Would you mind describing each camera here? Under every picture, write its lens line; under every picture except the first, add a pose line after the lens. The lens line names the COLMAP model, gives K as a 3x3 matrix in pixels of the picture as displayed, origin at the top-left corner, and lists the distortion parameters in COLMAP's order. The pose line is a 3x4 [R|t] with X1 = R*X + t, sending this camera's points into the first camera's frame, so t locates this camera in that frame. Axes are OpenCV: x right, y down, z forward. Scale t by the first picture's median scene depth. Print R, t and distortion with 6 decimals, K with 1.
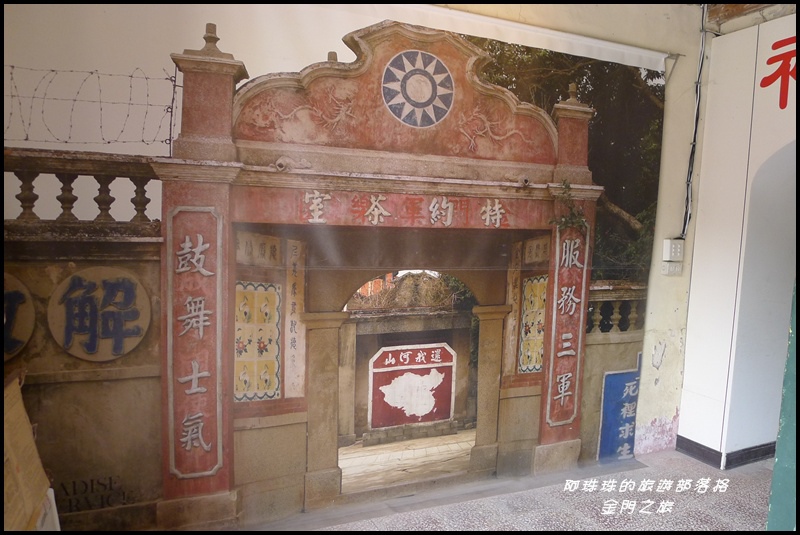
lens RADIAL K [[543.5, 0, 399.9], [0, 543.5, 268.5], [0, 0, 1]] dist [-0.050364, 0.009358]
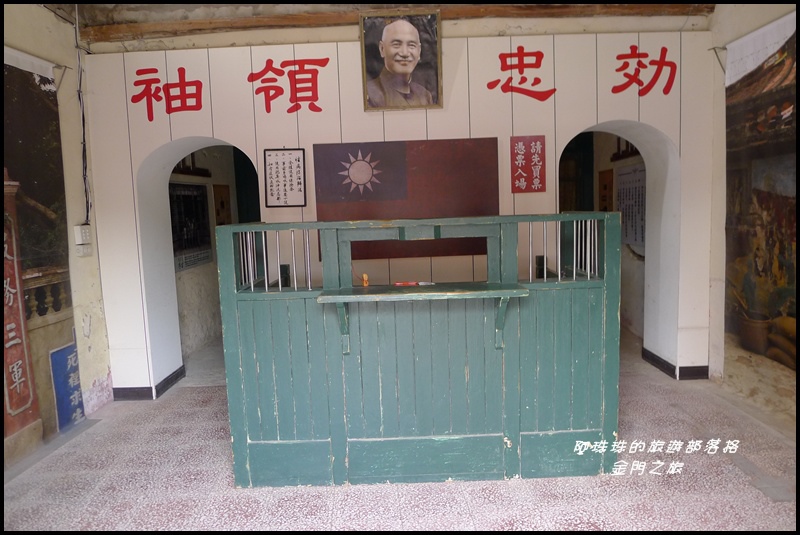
lens RADIAL K [[543.5, 0, 400.9], [0, 543.5, 265.6], [0, 0, 1]] dist [-0.050364, 0.009358]
pose [[0.404259, -0.148535, 0.902503, -0.280181], [0.128016, 0.986202, 0.104968, -0.001363], [-0.905641, 0.073100, 0.417696, -0.110243]]
